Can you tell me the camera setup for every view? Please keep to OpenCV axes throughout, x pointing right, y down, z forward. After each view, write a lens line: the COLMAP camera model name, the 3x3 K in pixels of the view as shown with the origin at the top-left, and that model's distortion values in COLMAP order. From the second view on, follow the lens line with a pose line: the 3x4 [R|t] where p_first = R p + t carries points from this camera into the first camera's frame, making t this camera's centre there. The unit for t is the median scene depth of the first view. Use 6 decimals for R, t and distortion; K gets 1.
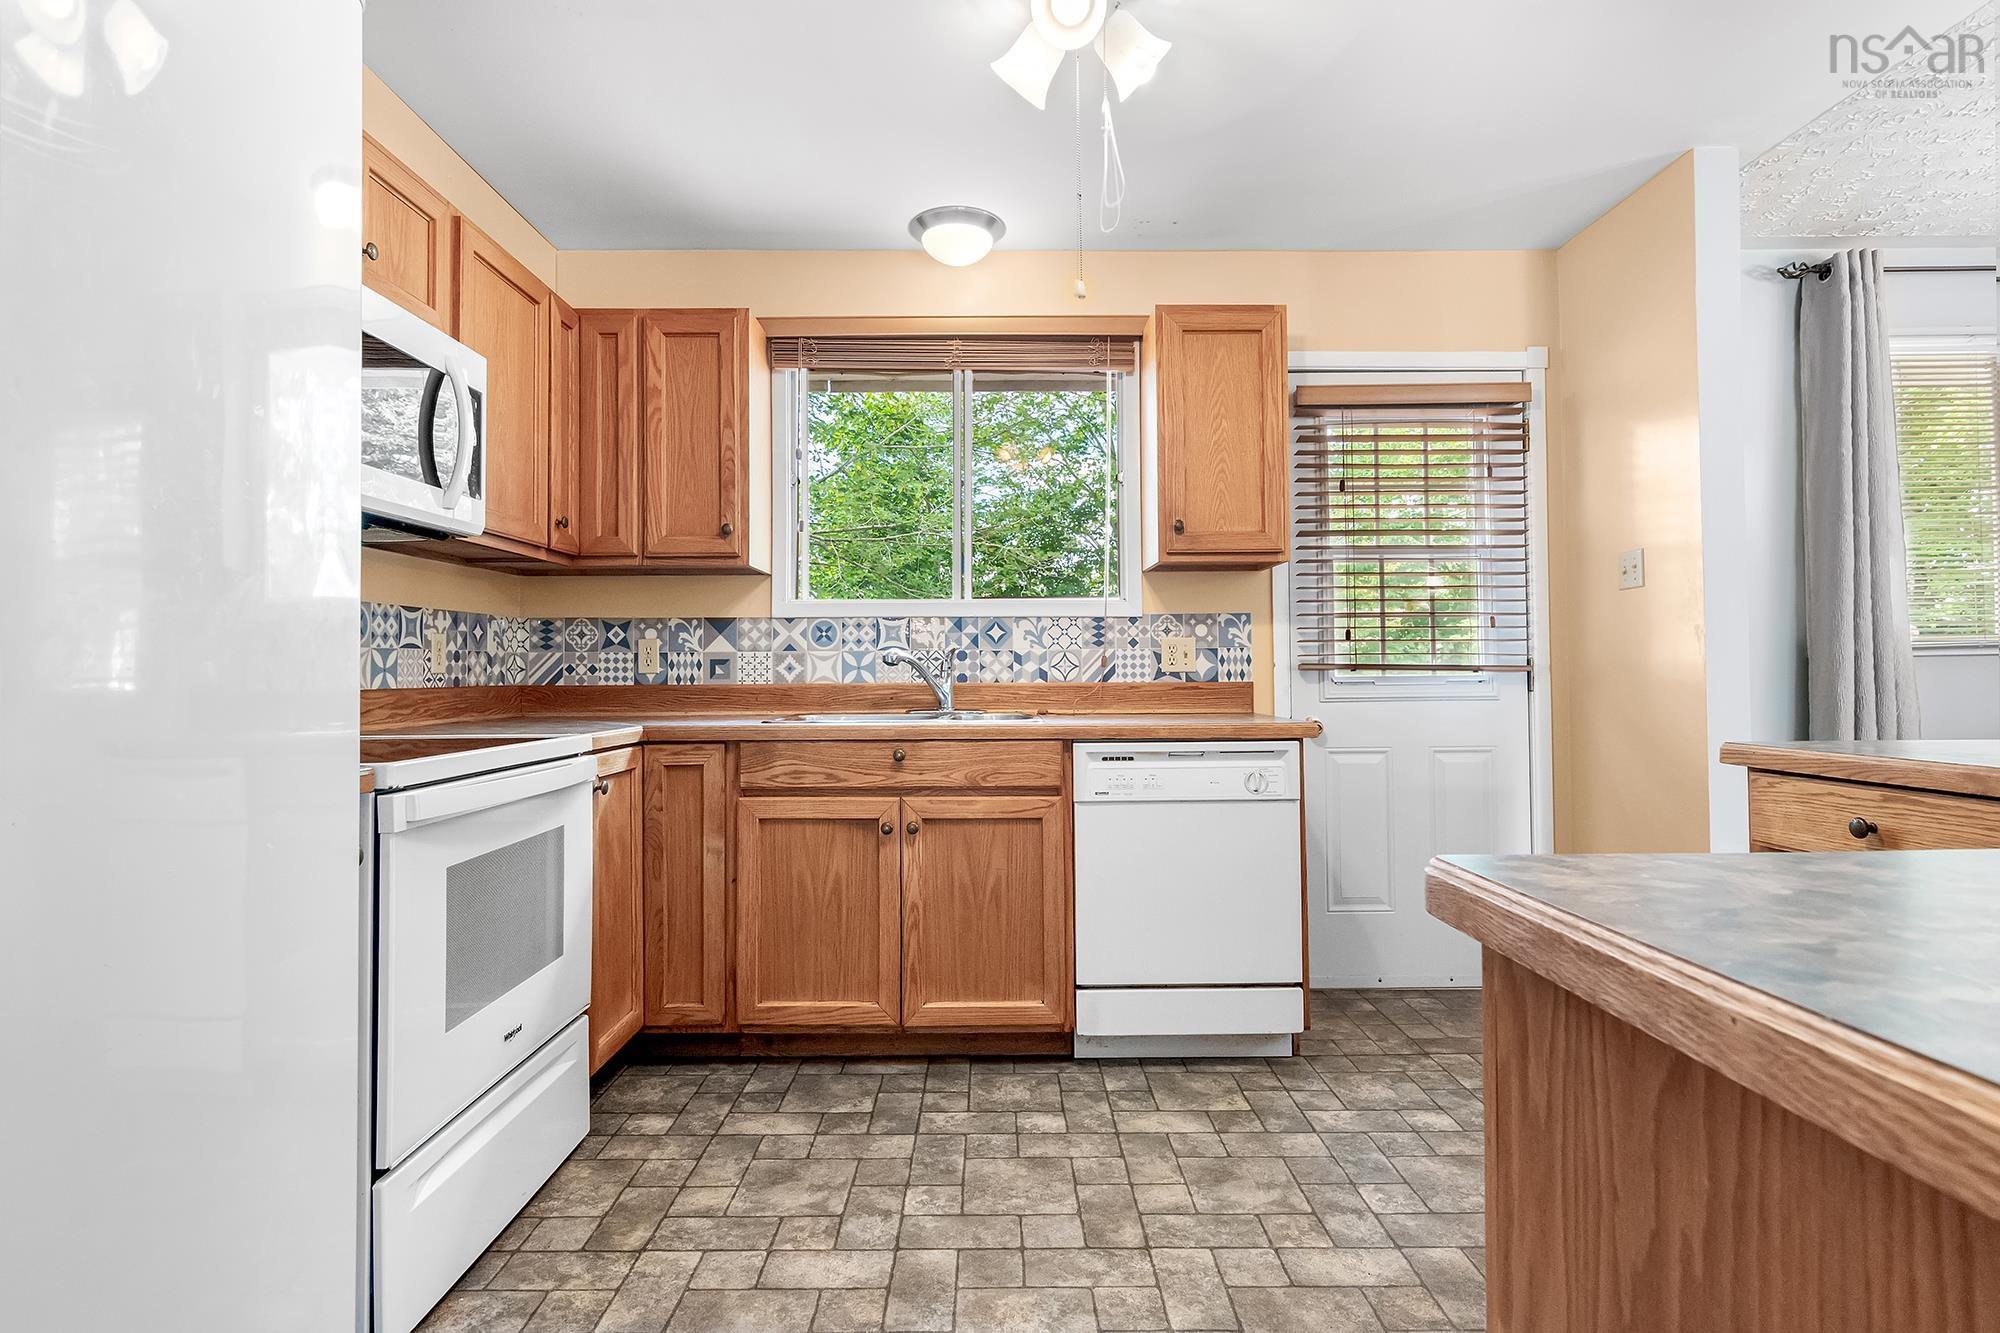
lens RADIAL K [[1010.2, 0, 996.7], [0, 1010.2, 650.8], [0, 0, 1]] dist [0.001162, -0.000175]
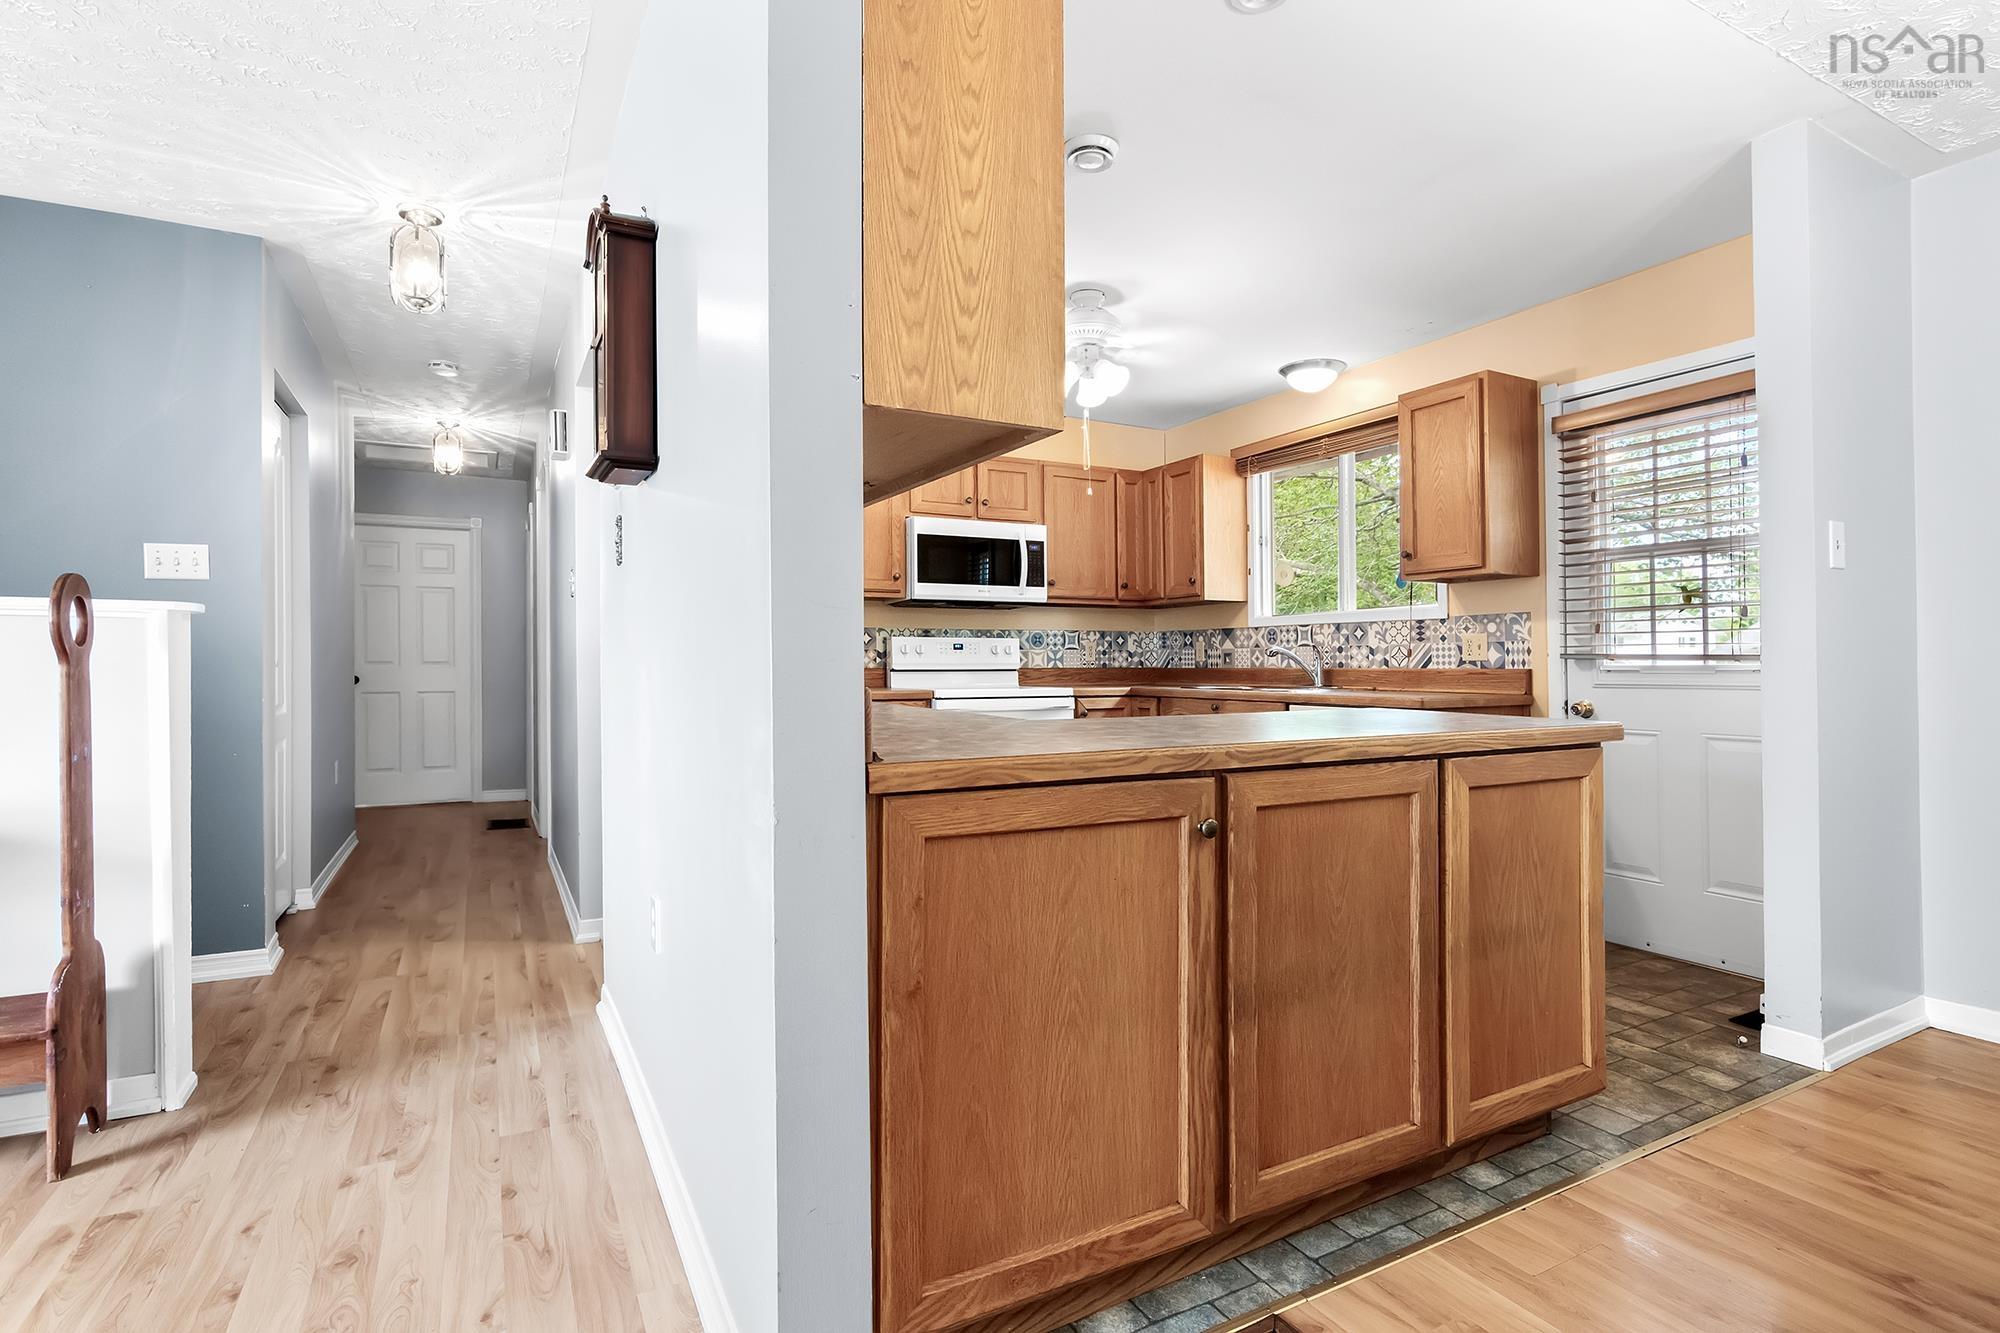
lens RADIAL K [[980.5, 0, 1009.6], [0, 980.5, 646.0], [0, 0, 1]] dist [-0.001714, -0.000487]
pose [[0.474429, -0.012333, -0.880207, 0.995708], [0.018776, 0.999816, -0.003889, -0.003946], [0.880094, -0.014682, 0.474573, -0.099888]]
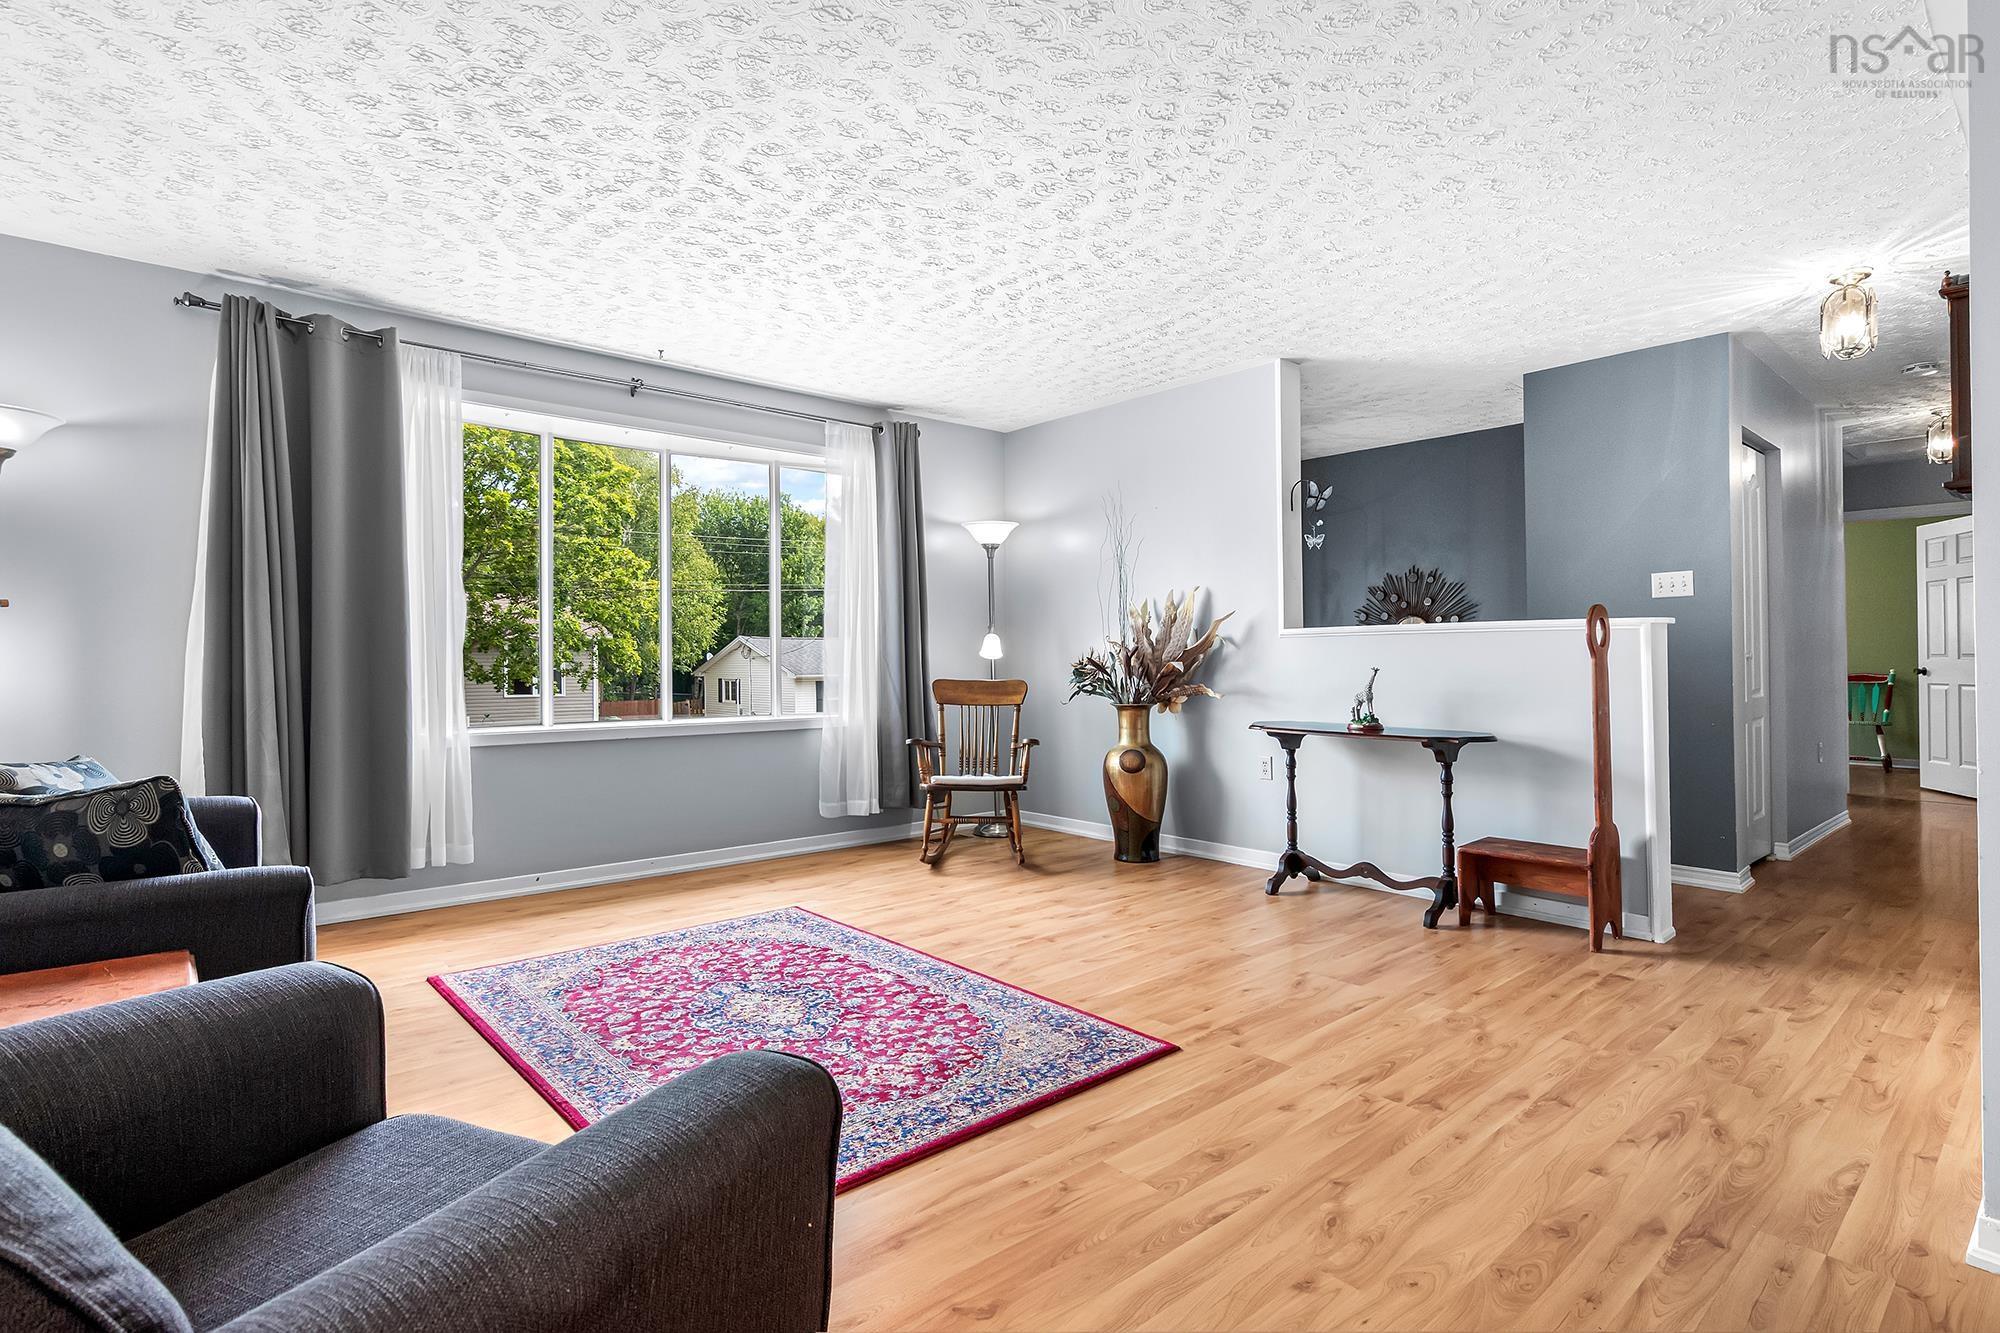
lens RADIAL K [[980.5, 0, 1009.6], [0, 980.5, 646.0], [0, 0, 1]] dist [-0.001714, -0.000487]
pose [[-0.750792, -0.009540, -0.660470, 1.343315], [0.013193, 0.999480, -0.029435, 0.004356], [0.660407, -0.030813, -0.750275, 0.045348]]
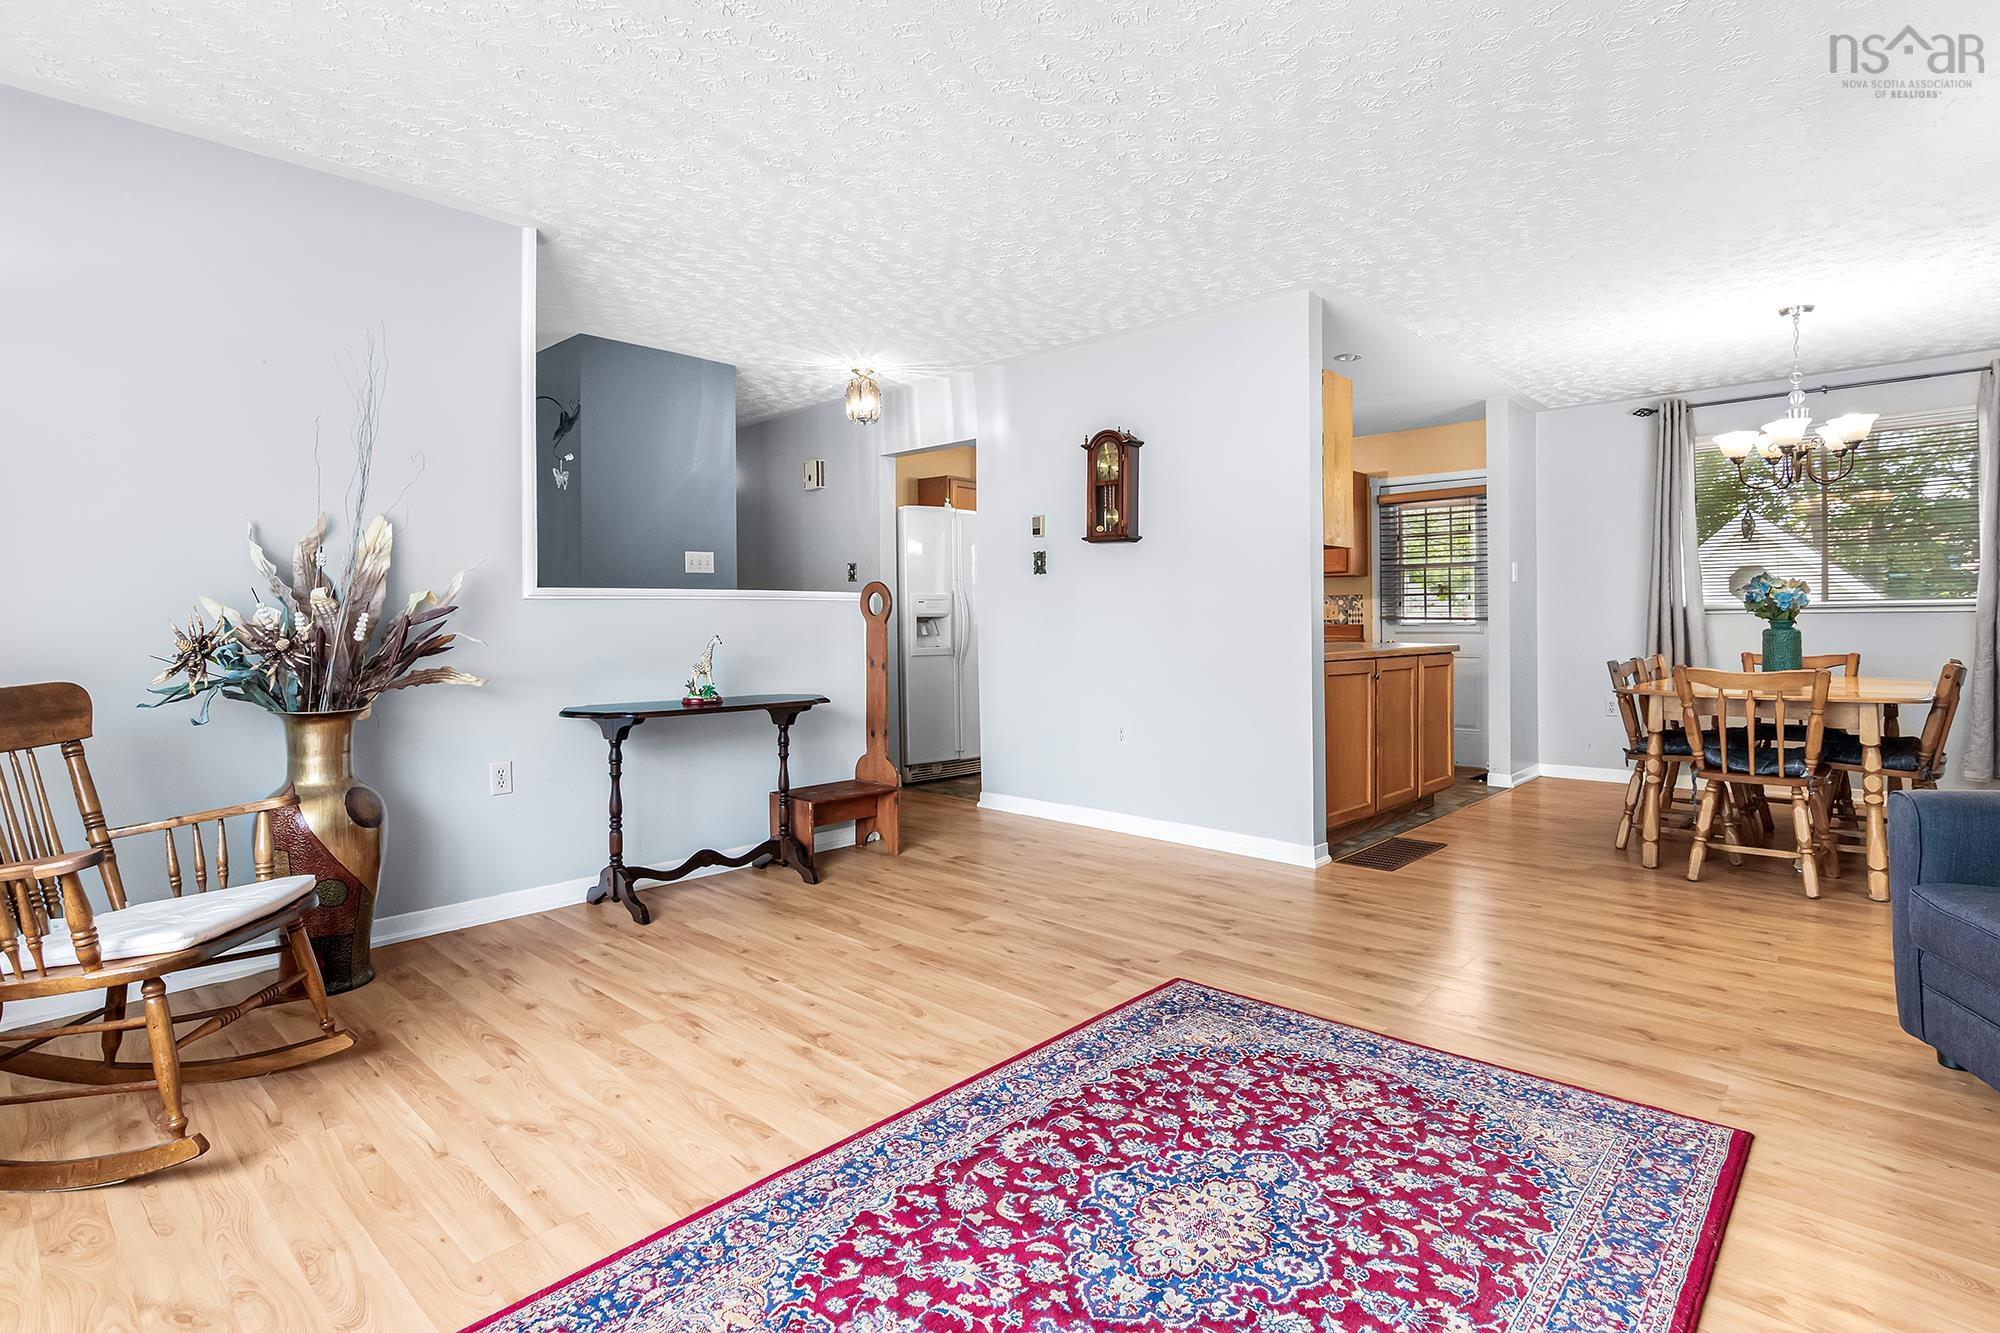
lens RADIAL K [[983.3, 0, 1001.0], [0, 983.3, 623.3], [0, 0, 1]] dist [0.001901, -0.000860]
pose [[0.723829, 0.000133, -0.689979, 1.208752], [0.016661, 0.999705, 0.017670, -0.027574], [0.689778, -0.024286, 0.723614, -1.184862]]
